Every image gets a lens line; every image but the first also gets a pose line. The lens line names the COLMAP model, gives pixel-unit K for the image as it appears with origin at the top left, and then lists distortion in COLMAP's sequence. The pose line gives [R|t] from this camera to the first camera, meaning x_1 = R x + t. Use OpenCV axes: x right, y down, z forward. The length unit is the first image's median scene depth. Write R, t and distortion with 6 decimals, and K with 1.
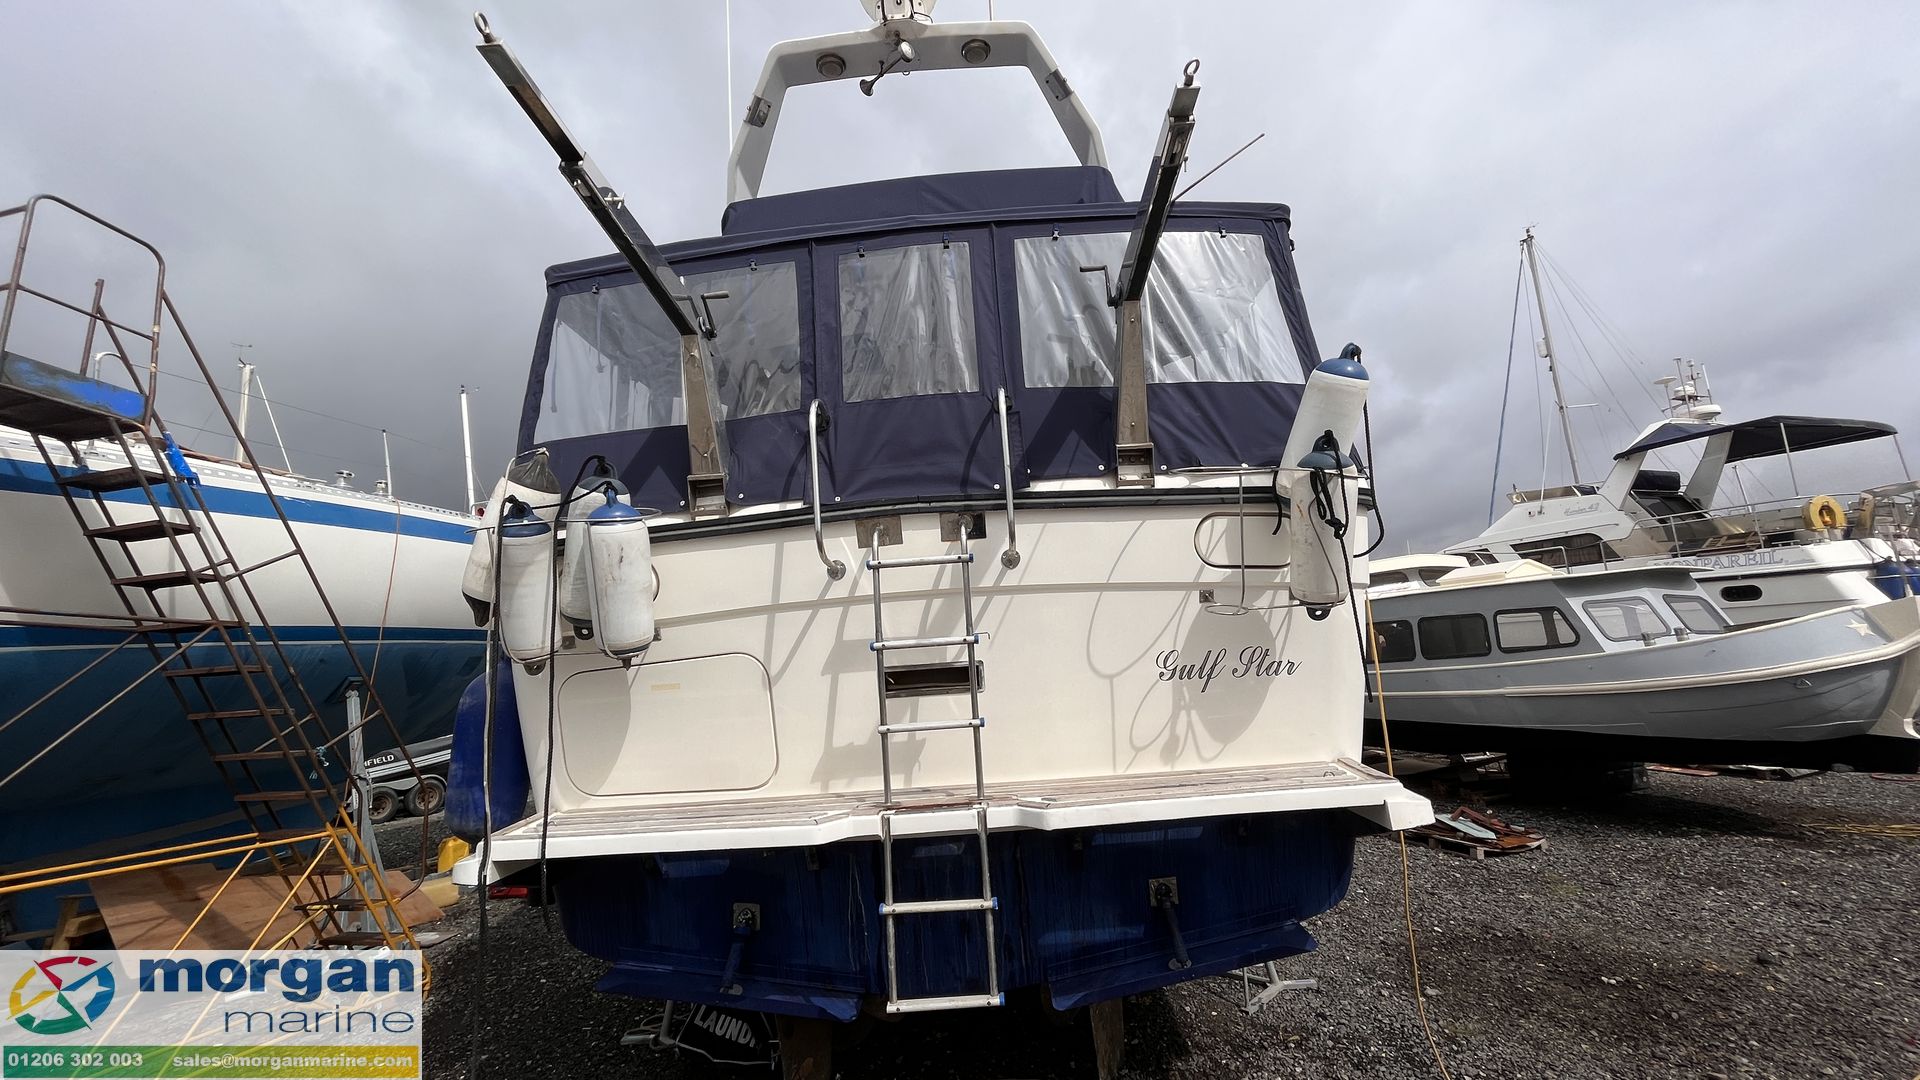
lens RADIAL K [[769.1, 0, 964.7], [0, 769.1, 533.2], [0, 0, 1]] dist [-0.001745, -0.000443]
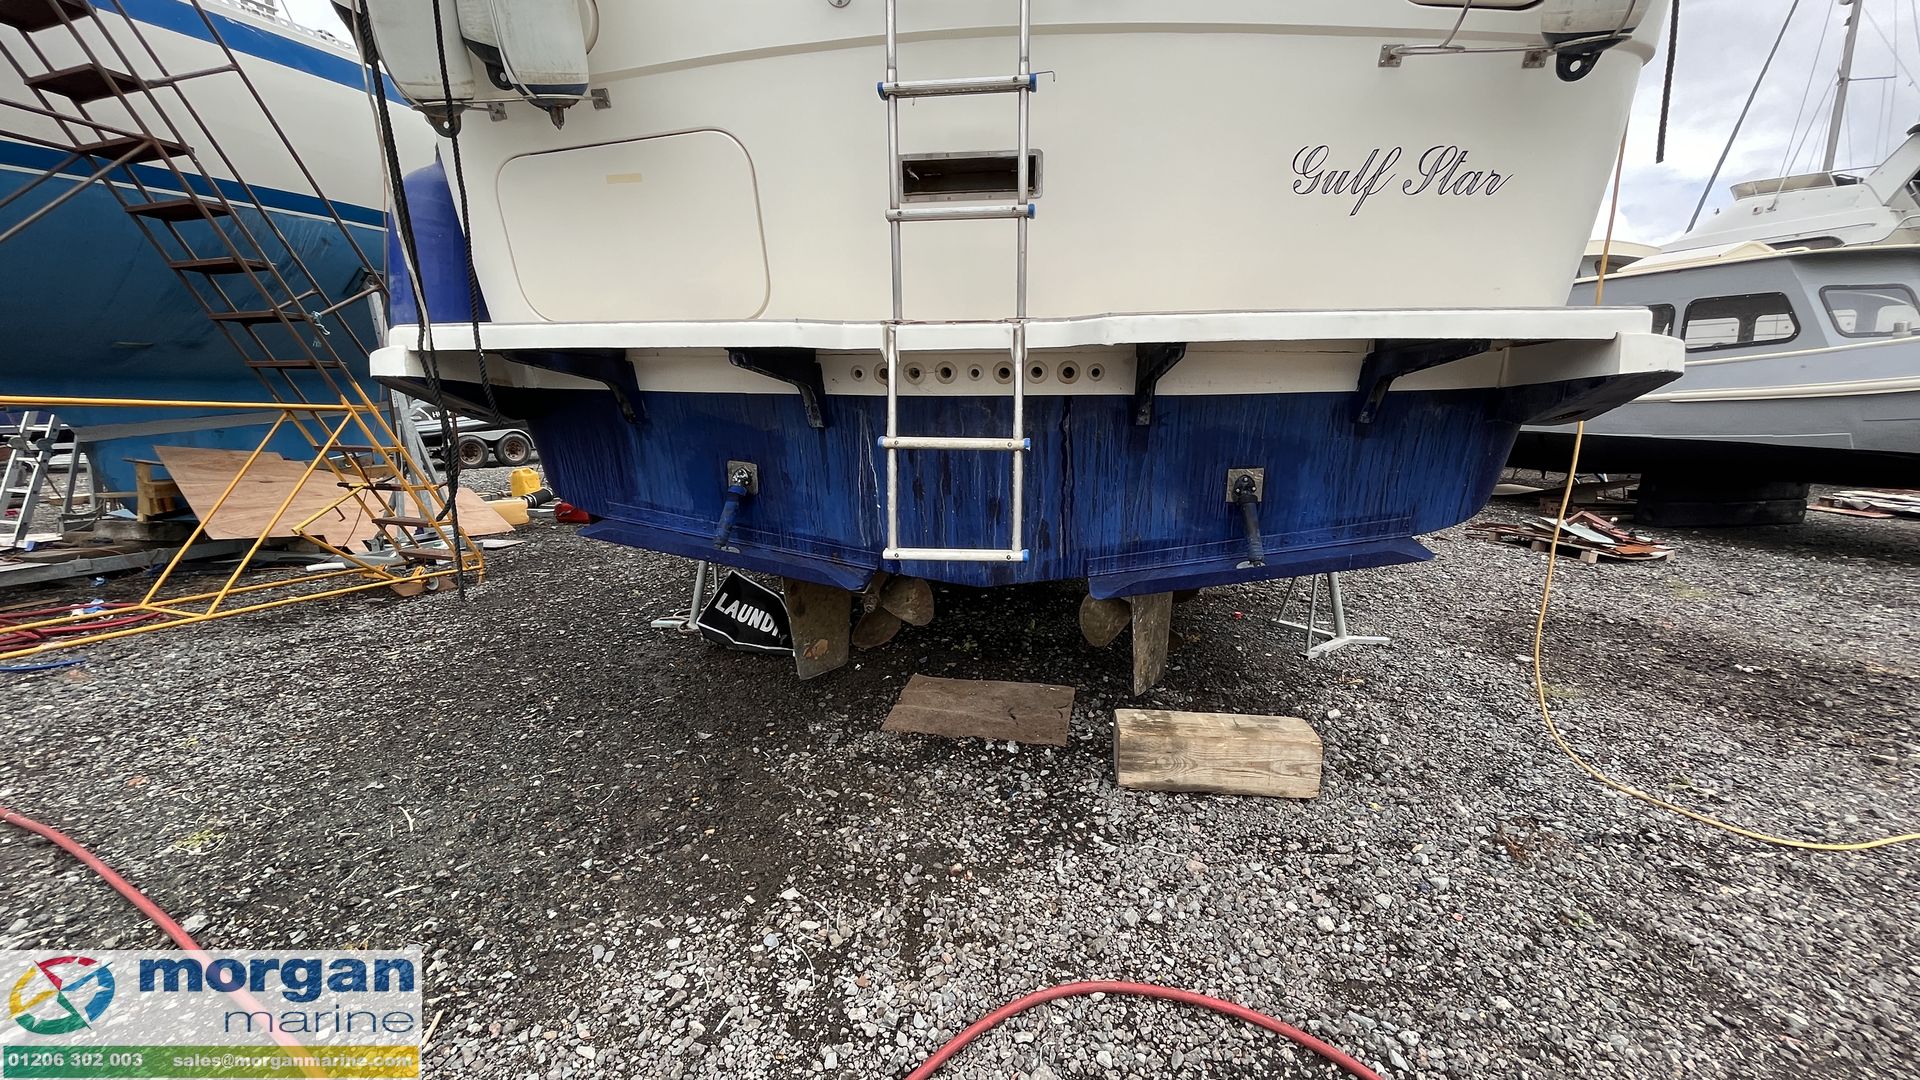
lens RADIAL K [[769.1, 0, 964.7], [0, 769.1, 533.2], [0, 0, 1]] dist [-0.001745, -0.000443]
pose [[0.992907, 0.083216, -0.084920, 0.034205], [-0.048899, 0.936846, 0.346307, 0.205776], [0.108376, -0.339698, 0.934270, 0.168463]]
